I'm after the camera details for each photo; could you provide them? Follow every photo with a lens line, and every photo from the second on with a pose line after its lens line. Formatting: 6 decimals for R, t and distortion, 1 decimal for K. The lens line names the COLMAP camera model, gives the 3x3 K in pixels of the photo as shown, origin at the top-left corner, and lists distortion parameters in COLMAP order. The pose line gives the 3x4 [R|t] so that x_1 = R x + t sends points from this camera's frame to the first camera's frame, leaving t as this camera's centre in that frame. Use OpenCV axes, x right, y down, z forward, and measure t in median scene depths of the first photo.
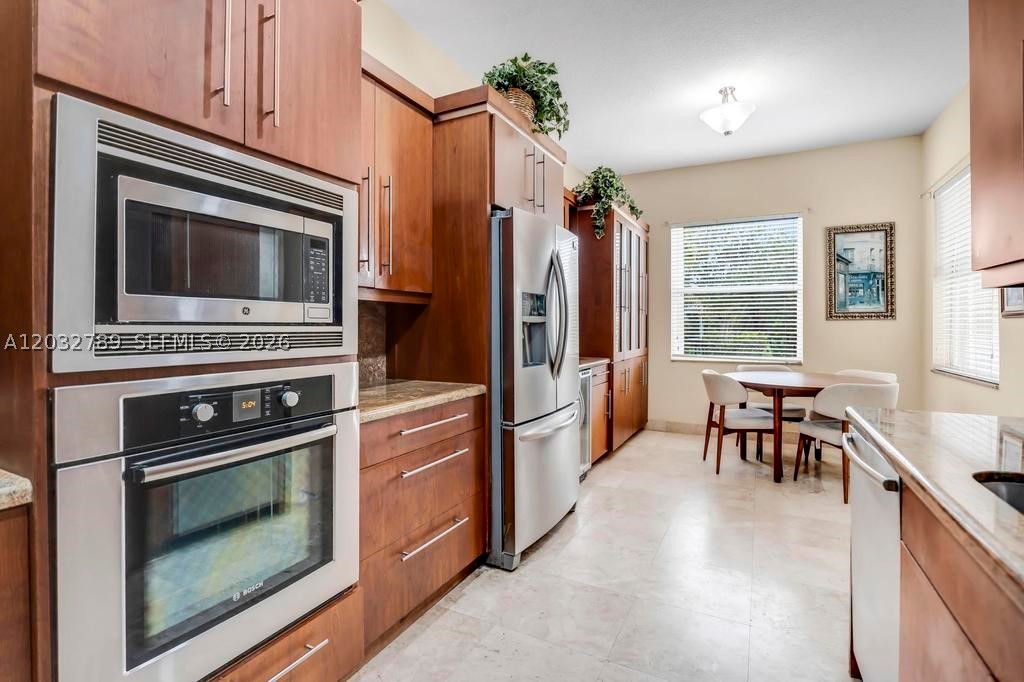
lens RADIAL K [[481.6, 0, 517.4], [0, 481.6, 324.1], [0, 0, 1]] dist [-0.021026, 0.000130]
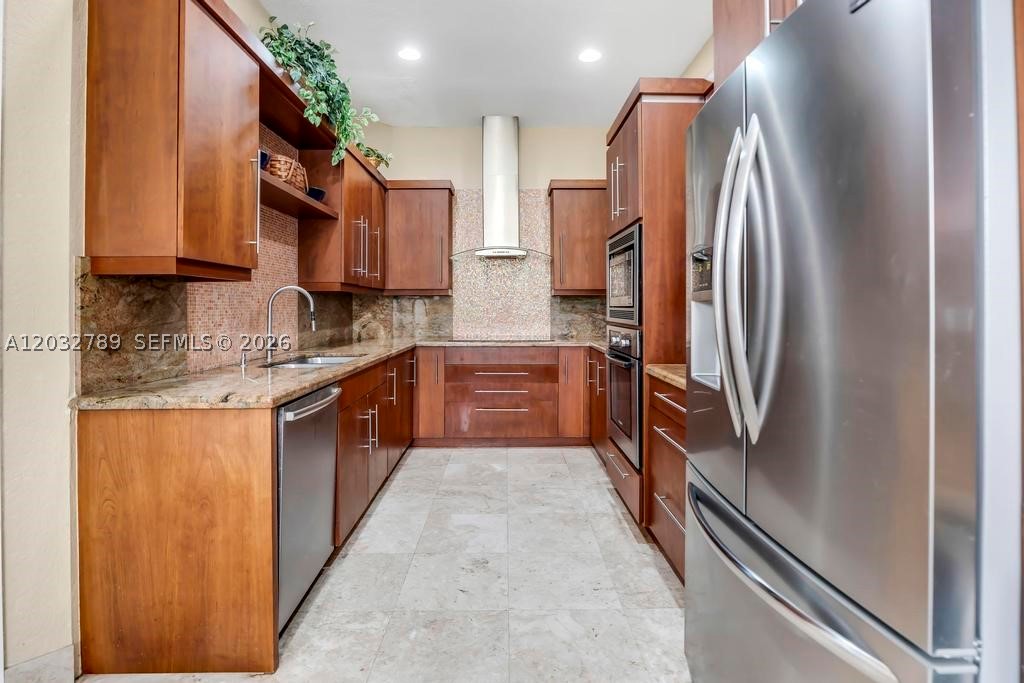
lens RADIAL K [[491.0, 0, 518.1], [0, 491.0, 305.2], [0, 0, 1]] dist [-0.017933, 0.000728]
pose [[-0.880419, -0.002707, -0.474189, 0.268099], [-0.000765, 0.999991, -0.004288, 0.000673], [0.474196, -0.003413, -0.880413, 0.763472]]
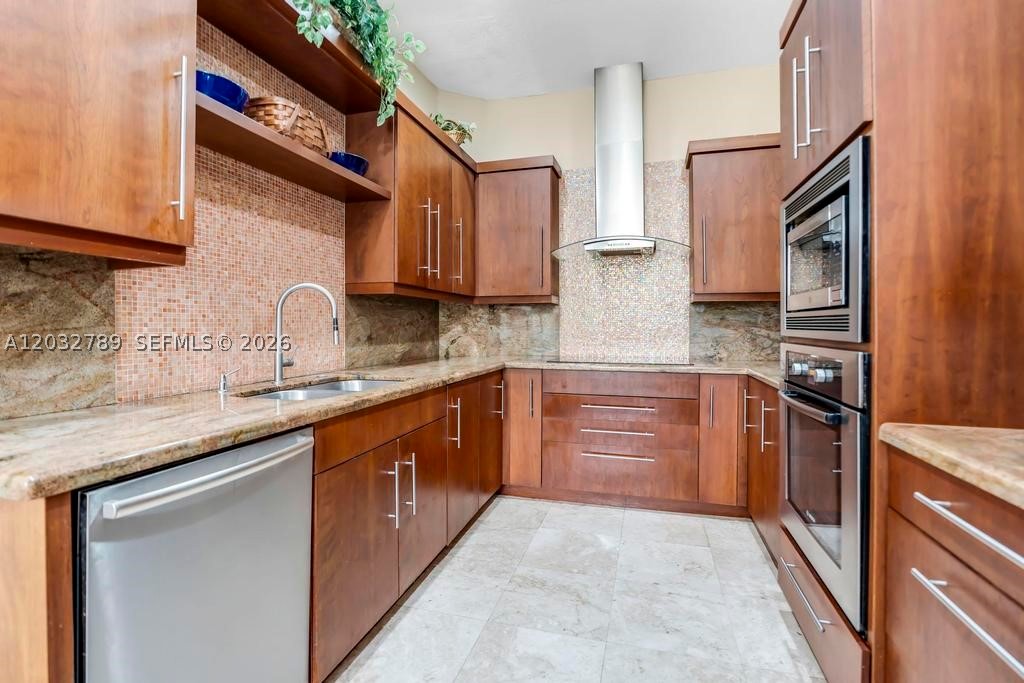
lens RADIAL K [[481.6, 0, 517.4], [0, 481.6, 324.6], [0, 0, 1]] dist [-0.021026, 0.000130]
pose [[-0.979955, -0.004563, -0.199166, 0.128517], [-0.004195, 0.999989, -0.002270, 0.012335], [0.199174, -0.001389, -0.979963, 0.563793]]
